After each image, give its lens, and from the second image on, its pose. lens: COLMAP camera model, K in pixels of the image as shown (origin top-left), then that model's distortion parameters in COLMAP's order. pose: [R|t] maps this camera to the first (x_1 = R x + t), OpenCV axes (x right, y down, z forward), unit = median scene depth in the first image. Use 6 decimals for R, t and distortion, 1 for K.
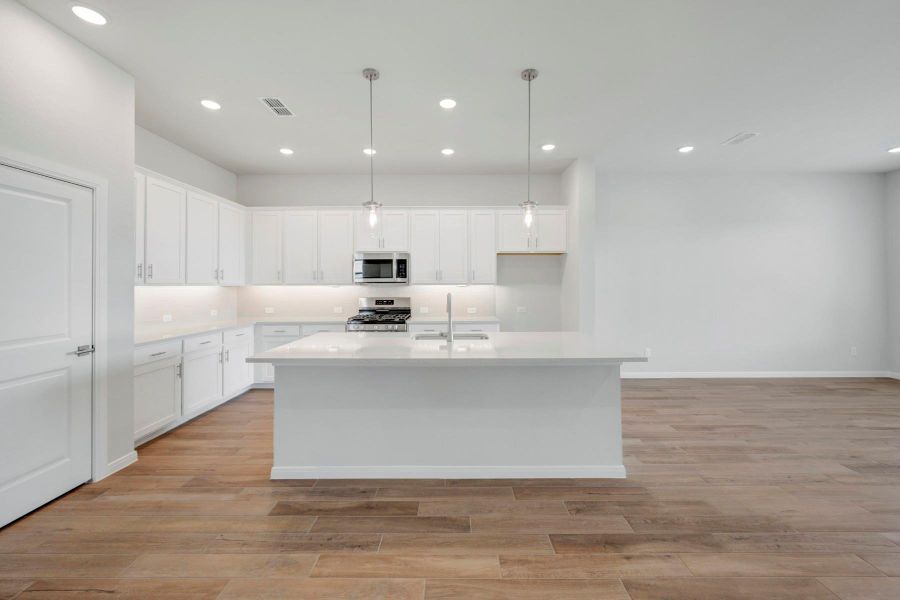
lens RADIAL K [[361.8, 0, 454.9], [0, 361.8, 282.1], [0, 0, 1]] dist [-0.001547, 0.000040]
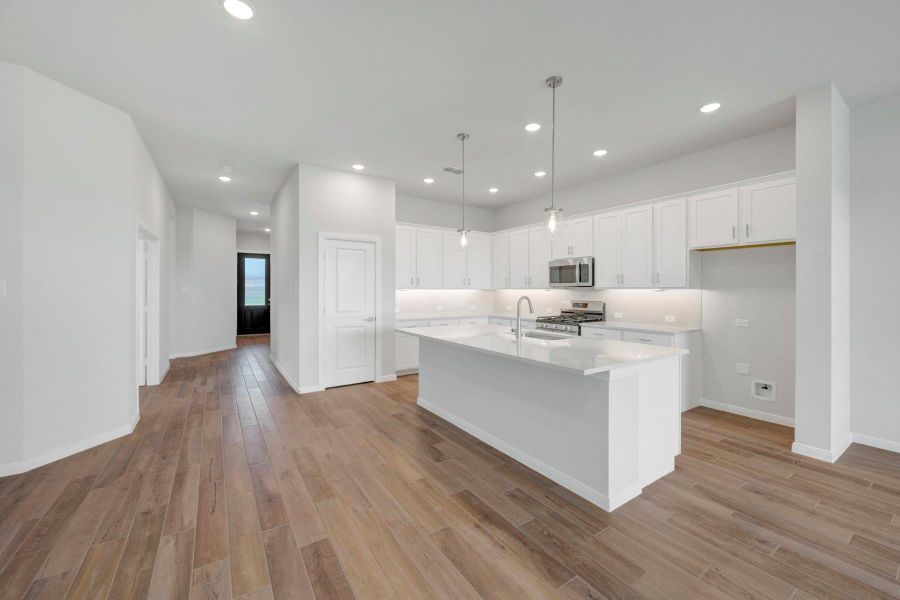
lens RADIAL K [[355.8, 0, 454.8], [0, 355.8, 295.0], [0, 0, 1]] dist [-0.002206, 0.000040]
pose [[0.558575, 0.015426, -0.829311, 0.848499], [0.006219, 0.999721, 0.022784, -0.000229], [0.829431, -0.017884, 0.558323, 0.199561]]
